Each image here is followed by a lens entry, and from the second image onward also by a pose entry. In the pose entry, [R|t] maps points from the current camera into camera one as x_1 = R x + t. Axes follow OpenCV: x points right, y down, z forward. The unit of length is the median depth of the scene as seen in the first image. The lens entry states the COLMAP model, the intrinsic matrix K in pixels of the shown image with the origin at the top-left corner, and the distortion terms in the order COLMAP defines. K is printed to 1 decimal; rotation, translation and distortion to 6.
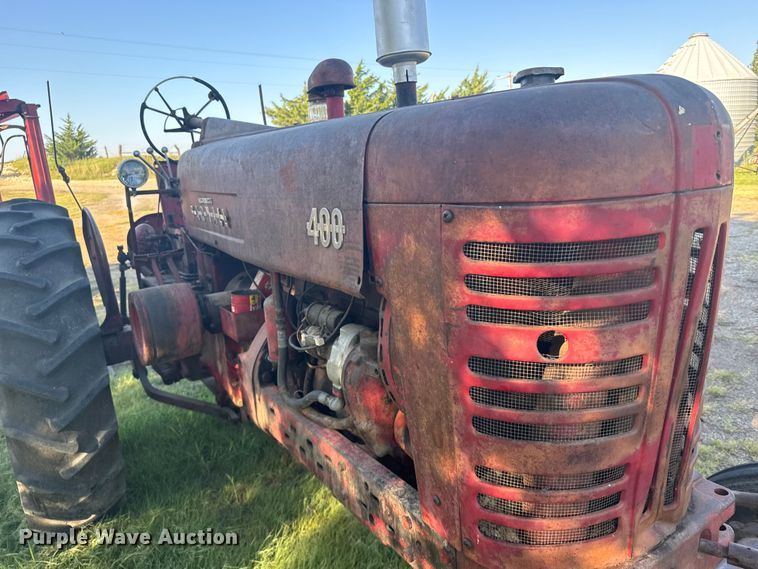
lens RADIAL K [[536.1, 0, 378.6], [0, 536.1, 272.1], [0, 0, 1]] dist [0.047343, -0.065180]
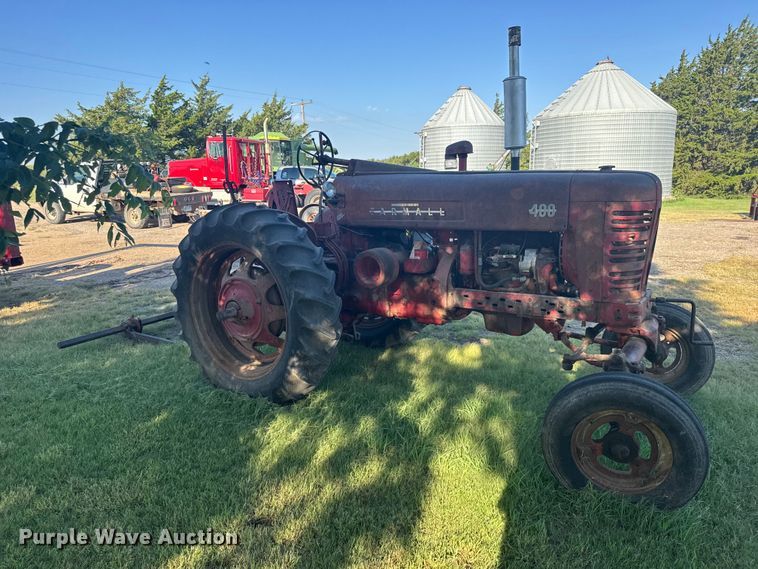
lens RADIAL K [[536.1, 0, 373.0], [0, 536.1, 281.0], [0, 0, 1]] dist [0.047343, -0.065180]
pose [[0.920474, -0.033091, 0.389401, -0.883921], [0.040738, 0.999105, -0.011393, 0.125159], [-0.388676, 0.026351, 0.920998, -0.574843]]
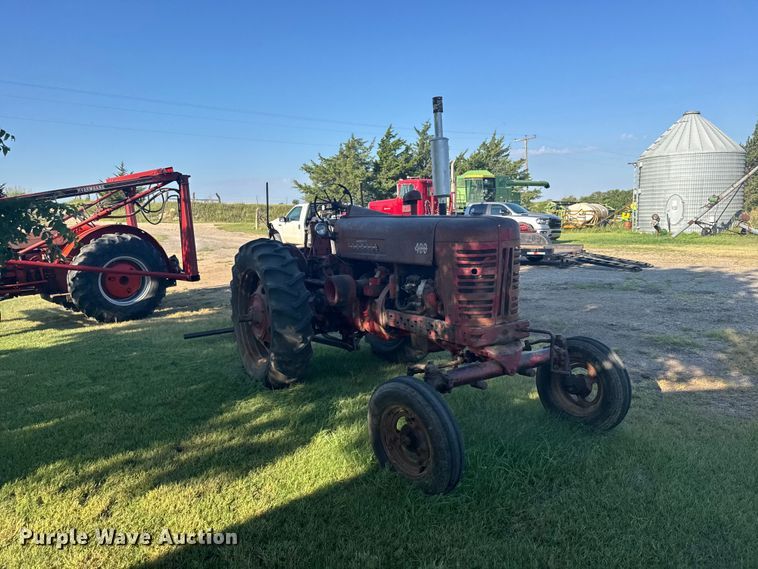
lens RADIAL K [[536.1, 0, 380.4], [0, 536.1, 288.9], [0, 0, 1]] dist [0.047343, -0.065180]
pose [[0.999016, 0.034274, -0.028156, -0.108799], [-0.035914, 0.997554, -0.059971, 0.174746], [0.026032, 0.060923, 0.997803, -1.098539]]
